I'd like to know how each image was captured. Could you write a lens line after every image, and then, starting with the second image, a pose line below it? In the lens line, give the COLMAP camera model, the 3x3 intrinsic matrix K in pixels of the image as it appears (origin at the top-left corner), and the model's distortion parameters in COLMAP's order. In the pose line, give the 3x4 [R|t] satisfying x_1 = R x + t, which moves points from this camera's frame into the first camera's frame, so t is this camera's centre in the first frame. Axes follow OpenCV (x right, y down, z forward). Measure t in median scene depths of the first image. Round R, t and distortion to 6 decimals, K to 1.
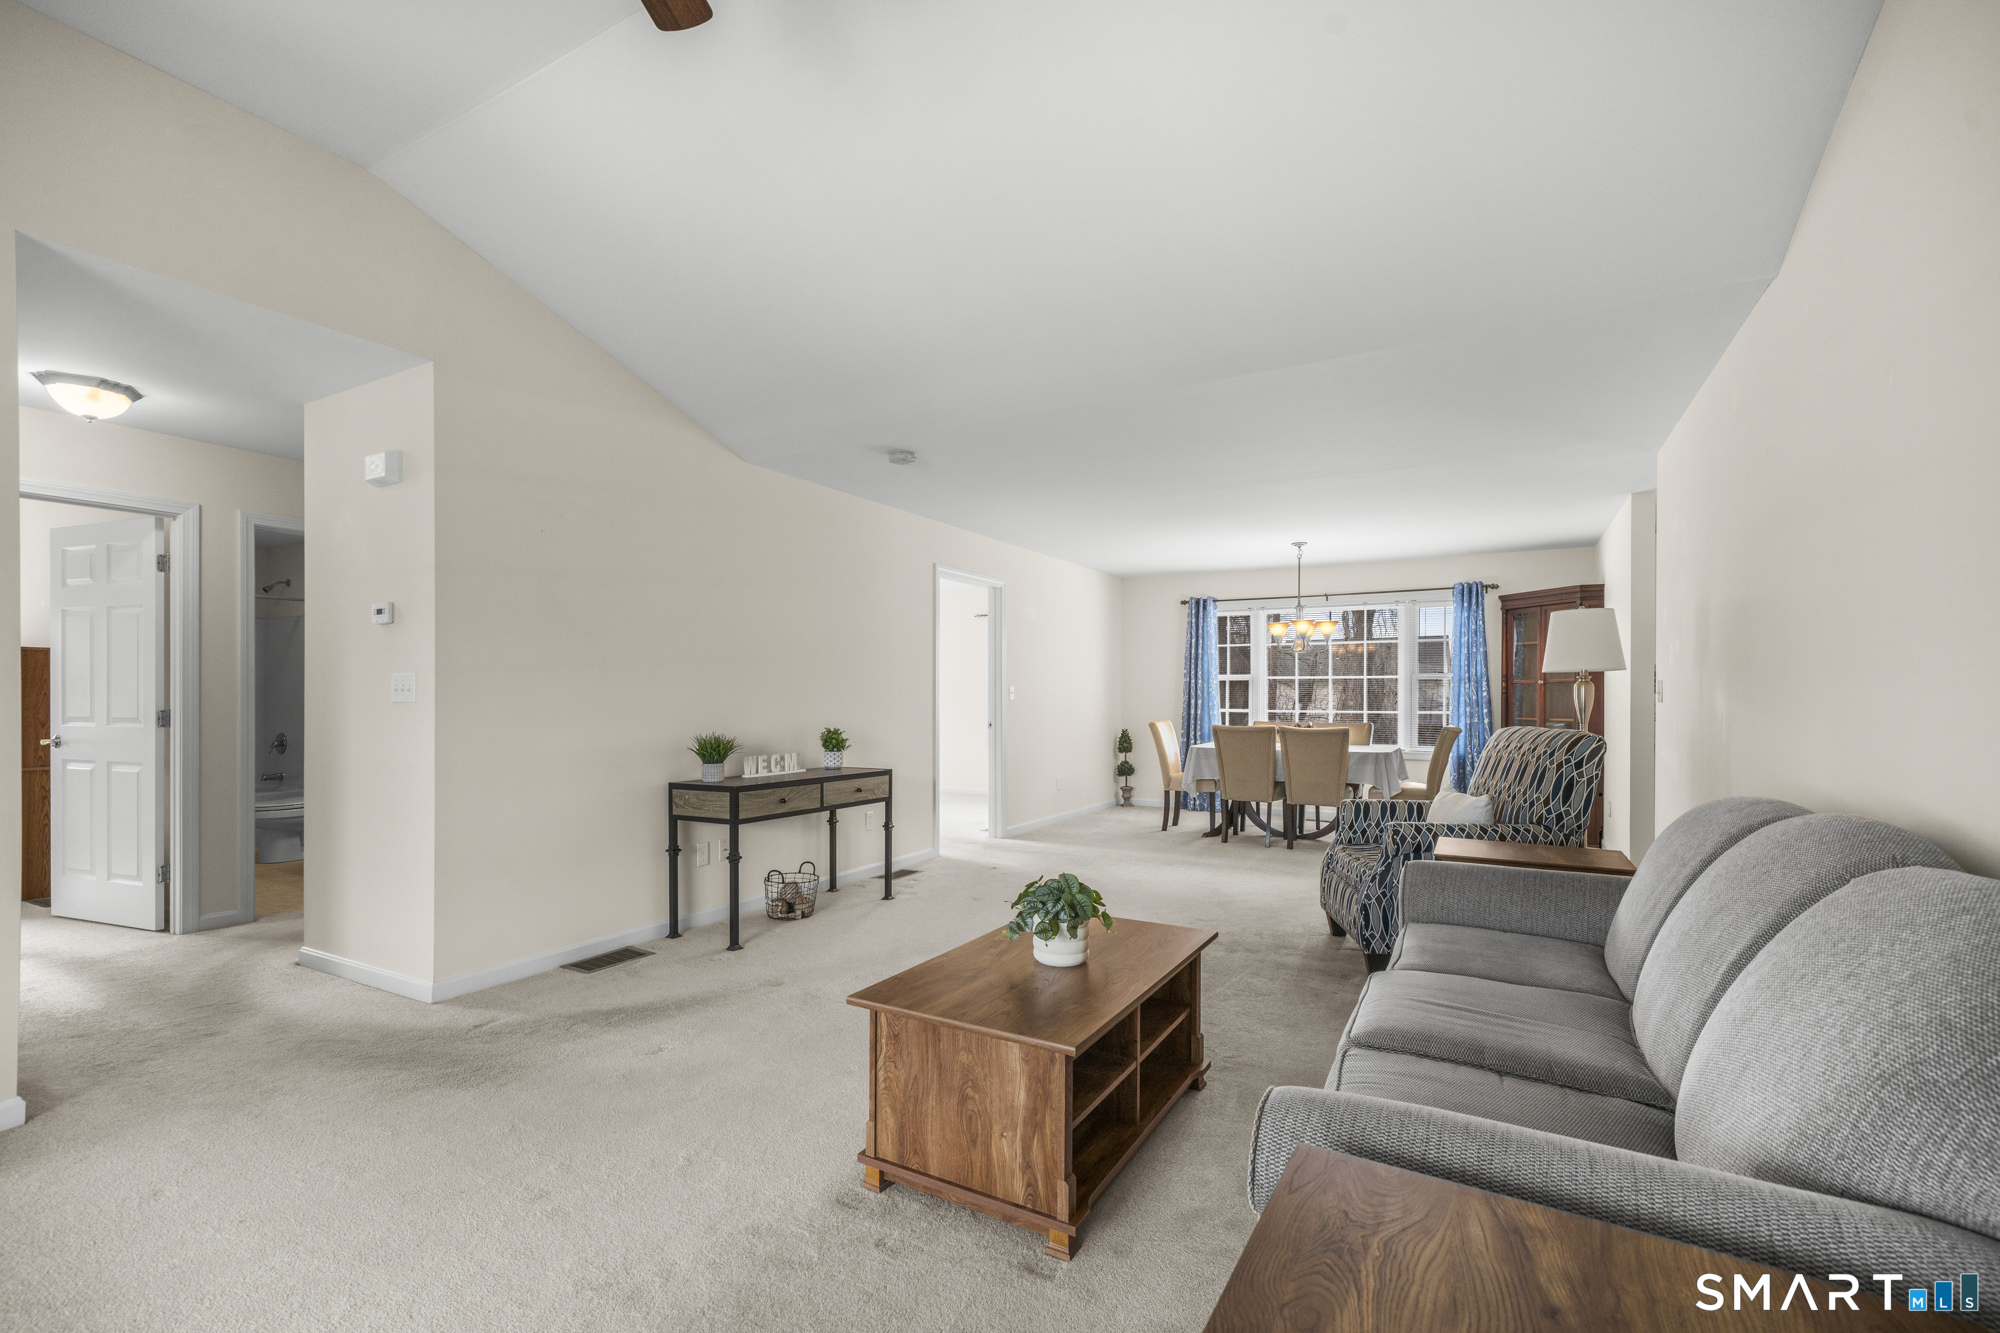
lens RADIAL K [[872.8, 0, 996.2], [0, 872.8, 696.4], [0, 0, 1]] dist [0.002114, 0.000055]
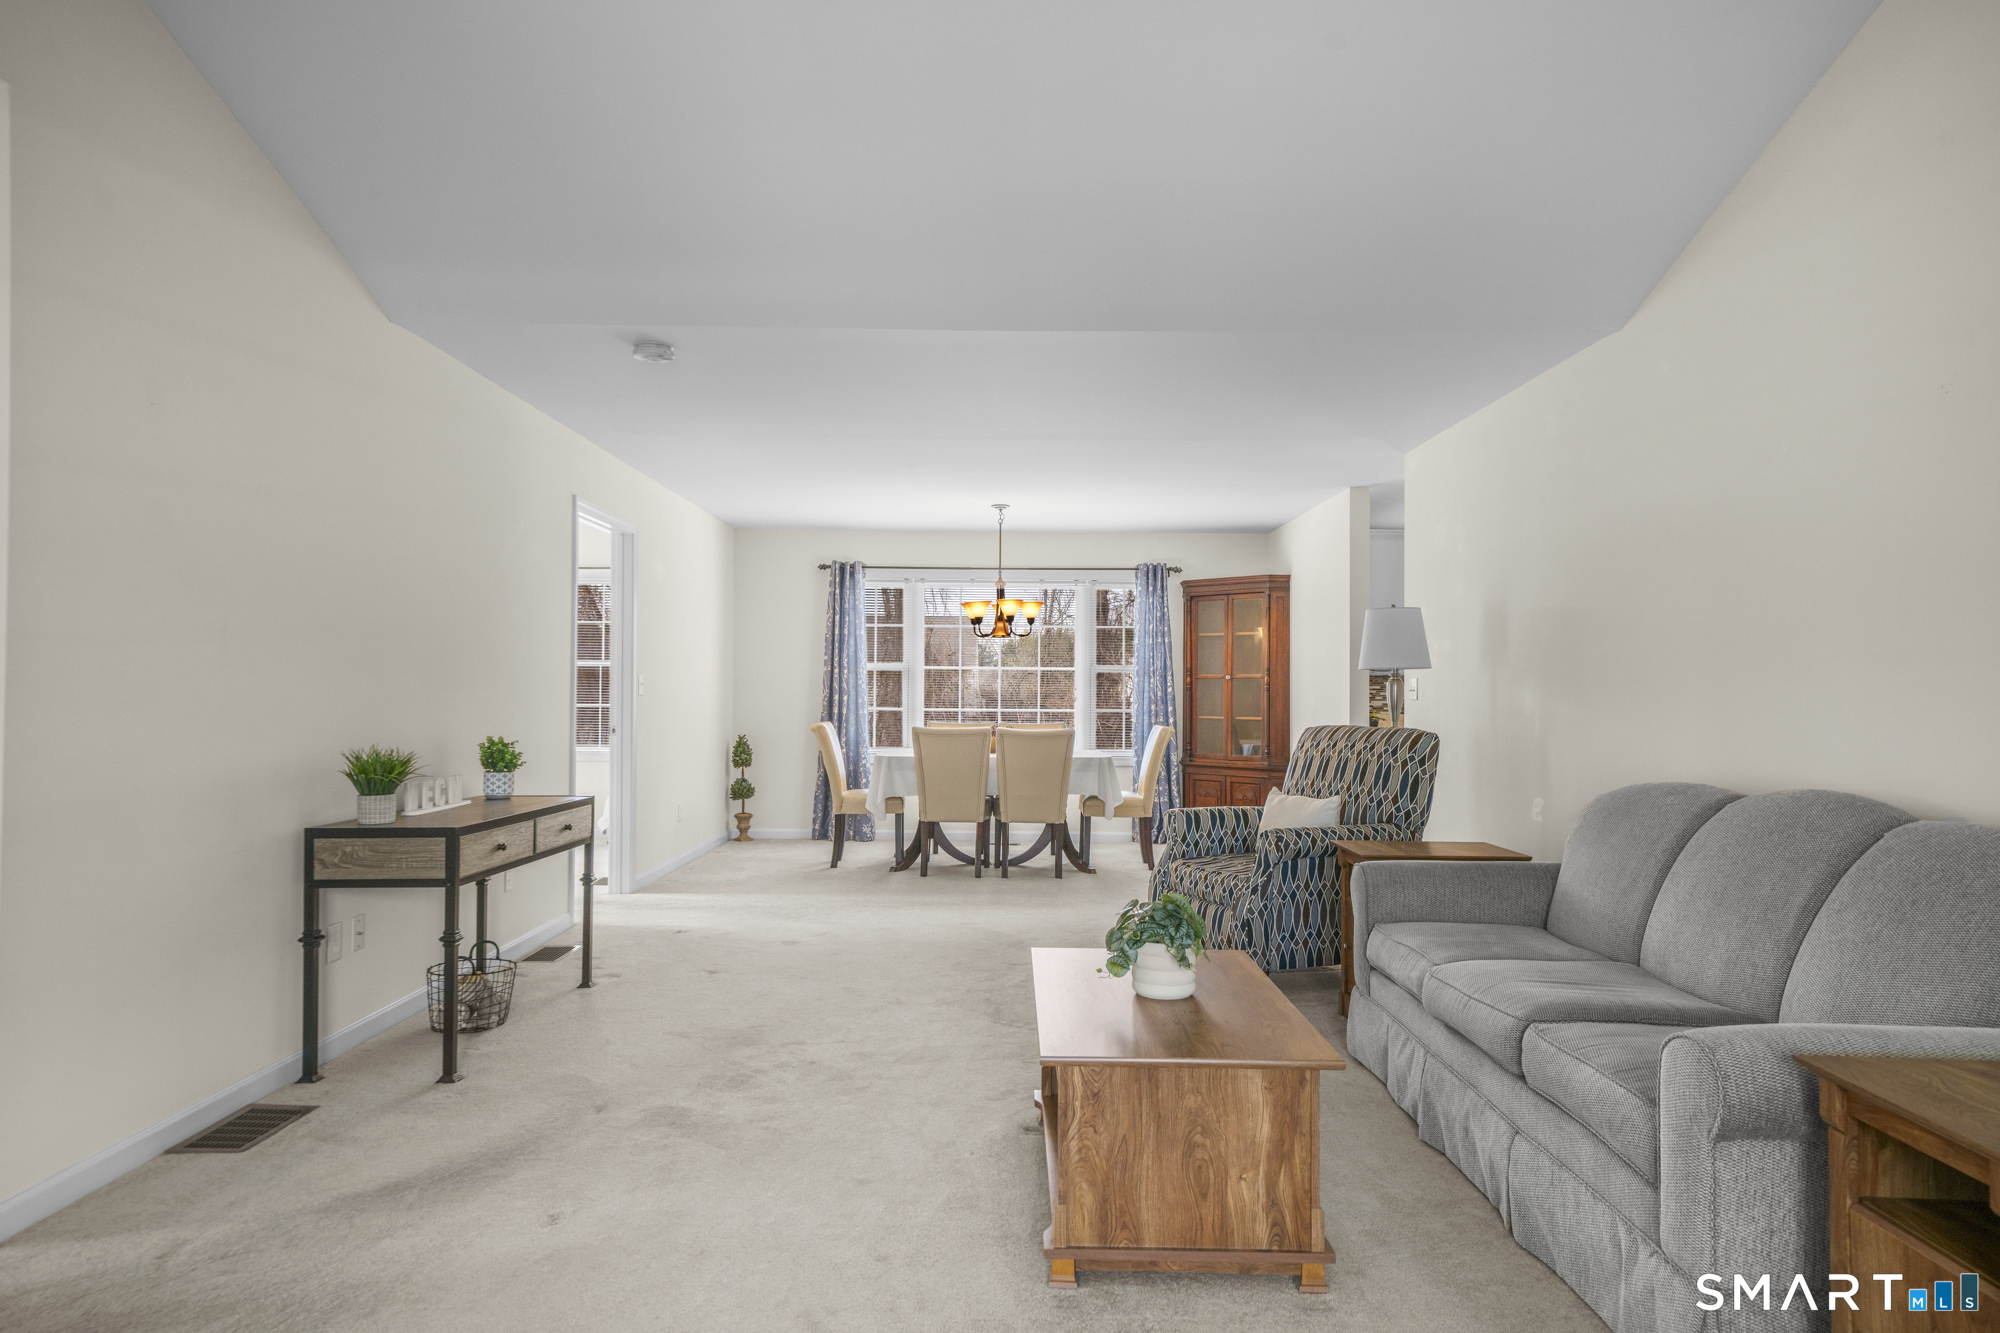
lens RADIAL K [[1221.9, 0, 1000.0], [0, 1221.9, 666.5], [0, 0, 1]] dist [0.023721, -0.000979]
pose [[0.869421, 0.015353, 0.493833, -0.377257], [-0.006160, 0.999776, -0.020236, -0.000522], [-0.494033, 0.014552, 0.869321, 0.003239]]
